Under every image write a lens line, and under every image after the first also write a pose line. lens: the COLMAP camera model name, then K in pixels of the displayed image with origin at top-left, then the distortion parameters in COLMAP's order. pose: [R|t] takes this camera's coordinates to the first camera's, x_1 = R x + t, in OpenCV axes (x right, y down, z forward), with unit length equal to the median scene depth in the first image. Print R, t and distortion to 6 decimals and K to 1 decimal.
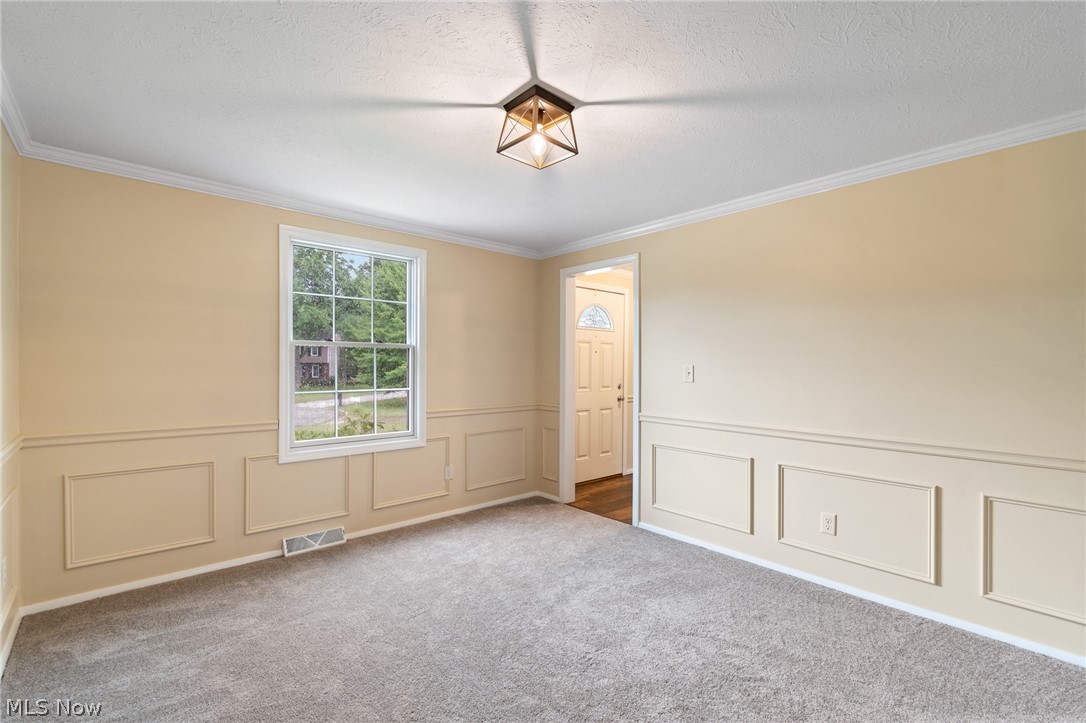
lens RADIAL K [[482.6, 0, 548.1], [0, 482.6, 365.1], [0, 0, 1]] dist [-0.002696, -0.000816]
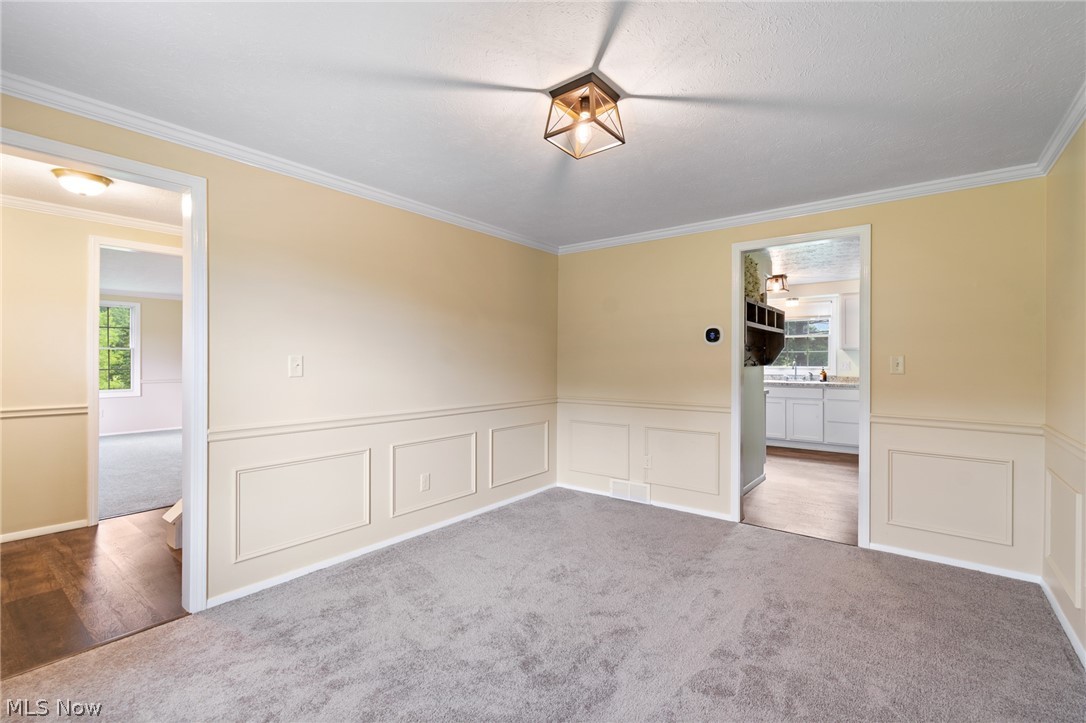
lens RADIAL K [[482.6, 0, 542.8], [0, 482.6, 359.8], [0, 0, 1]] dist [-0.002696, -0.000816]
pose [[-0.178848, -0.003475, 0.983871, -0.570046], [0.000882, 0.999993, 0.003692, 0.005248], [-0.983876, 0.001528, -0.178844, 0.743990]]
